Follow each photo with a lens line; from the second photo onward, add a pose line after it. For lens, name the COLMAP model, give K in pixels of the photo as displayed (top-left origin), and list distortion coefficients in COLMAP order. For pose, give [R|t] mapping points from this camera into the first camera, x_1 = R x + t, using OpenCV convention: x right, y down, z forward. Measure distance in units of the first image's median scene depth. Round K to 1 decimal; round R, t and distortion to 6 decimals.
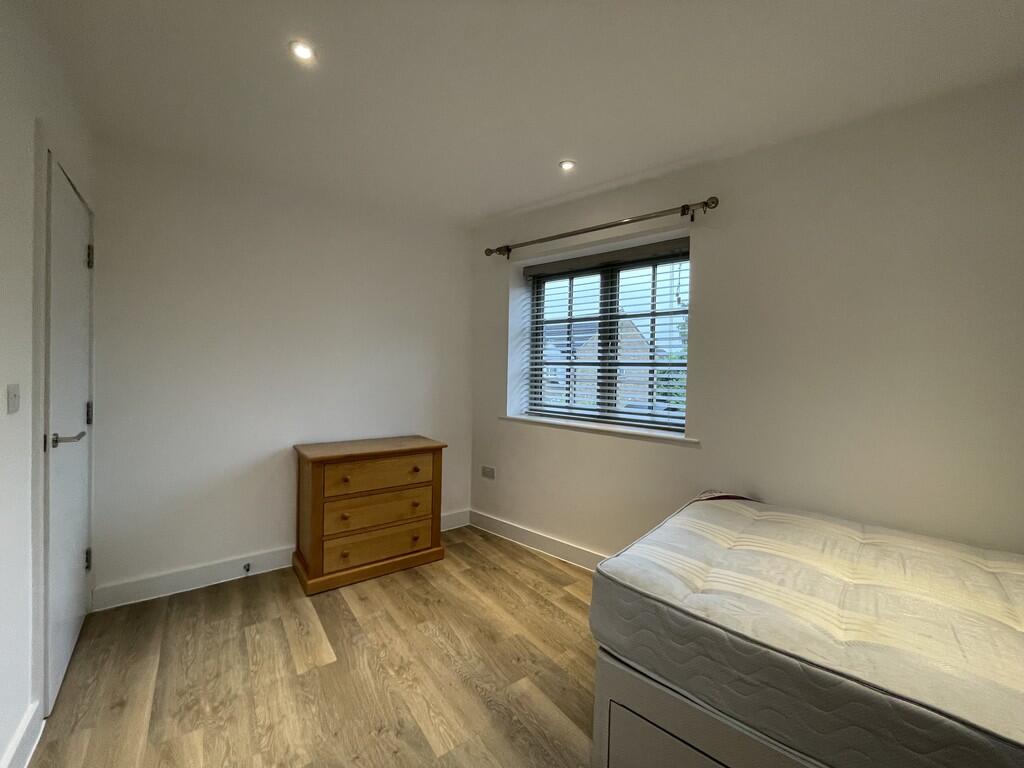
lens RADIAL K [[415.1, 0, 511.2], [0, 415.1, 386.6], [0, 0, 1]] dist [0.003082, 0.000211]
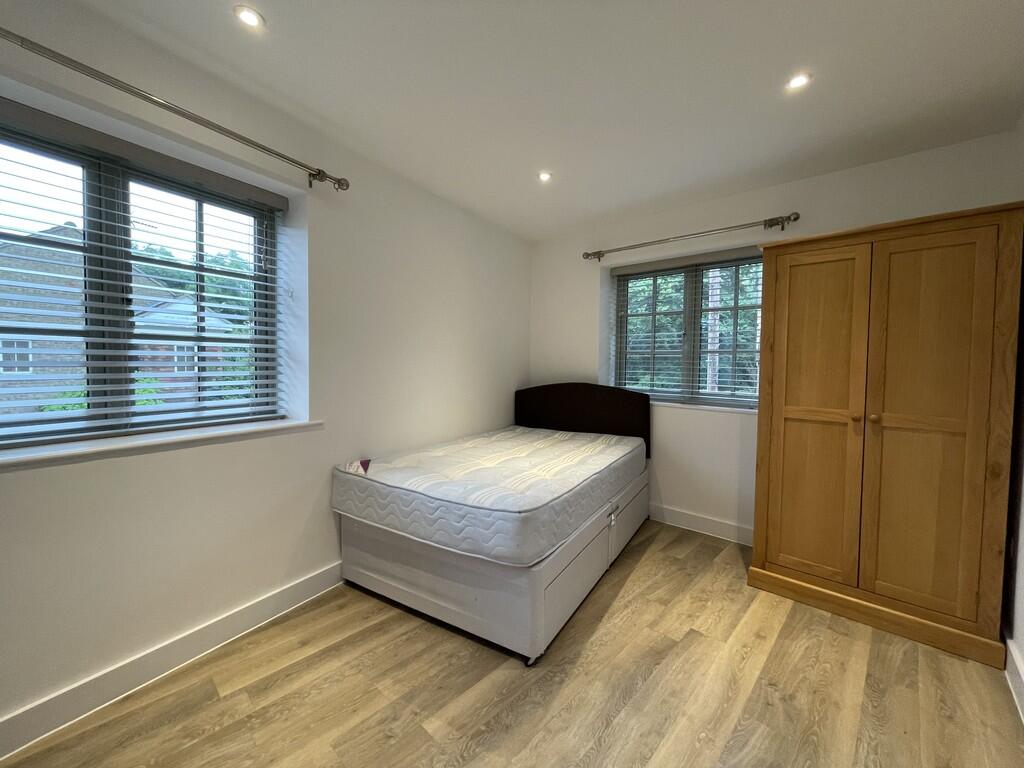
lens RADIAL K [[415.1, 0, 511.5], [0, 415.1, 382.6], [0, 0, 1]] dist [0.003082, 0.000211]
pose [[-0.174358, -0.092409, 0.980337, -0.494625], [0.004661, 0.995498, 0.094667, -0.044753], [-0.984671, 0.021076, -0.173143, 0.622746]]
